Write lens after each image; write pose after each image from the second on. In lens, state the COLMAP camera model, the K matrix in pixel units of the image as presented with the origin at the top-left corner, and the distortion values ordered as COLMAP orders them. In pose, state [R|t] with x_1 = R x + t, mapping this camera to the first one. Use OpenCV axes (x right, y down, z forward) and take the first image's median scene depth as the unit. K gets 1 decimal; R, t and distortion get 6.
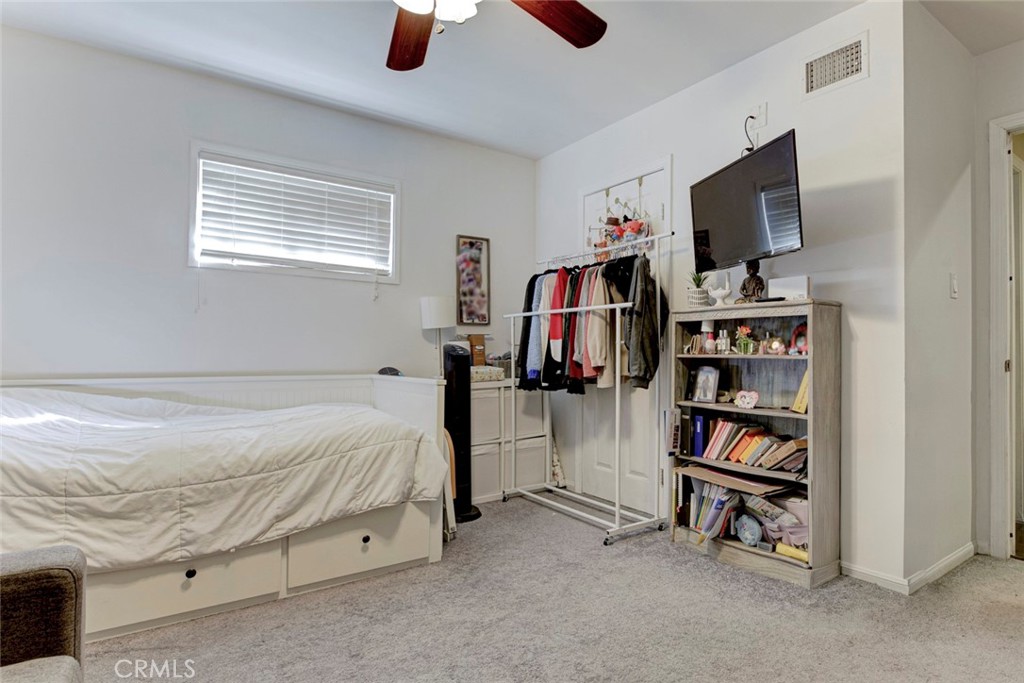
lens RADIAL K [[529.1, 0, 512.8], [0, 529.1, 348.1], [0, 0, 1]] dist [-0.002631, -0.000345]
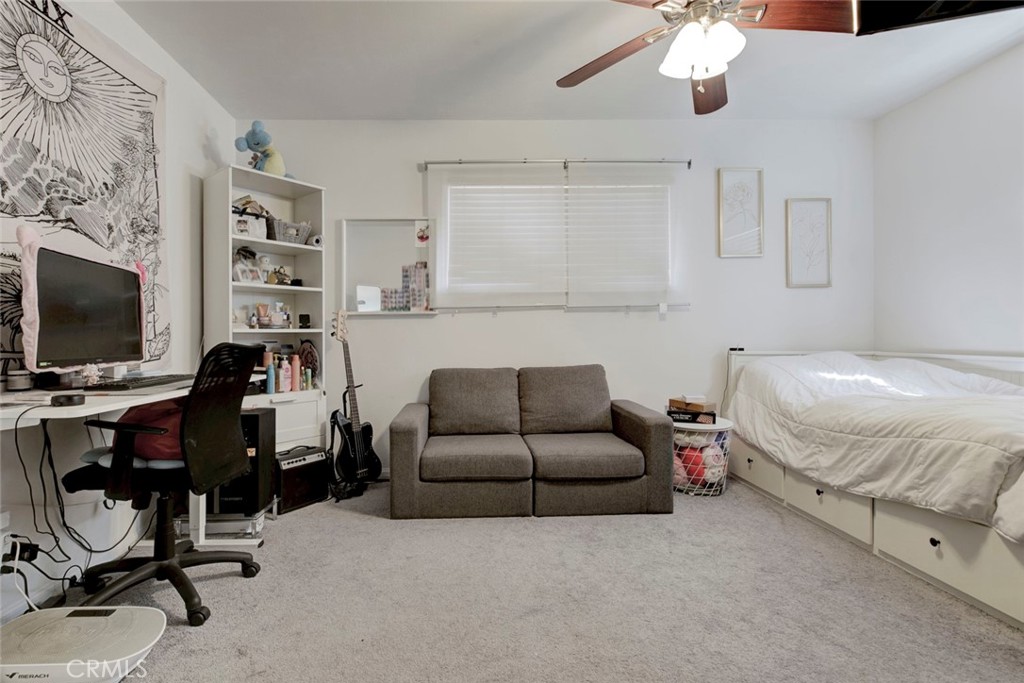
lens RADIAL K [[473.7, 0, 512.5], [0, 473.7, 338.2], [0, 0, 1]] dist [0.015091, -0.000349]
pose [[-0.458881, 0.003031, -0.888492, 0.811535], [0.019949, 0.999777, -0.006893, 0.012929], [0.888274, -0.020888, -0.458840, 0.804196]]
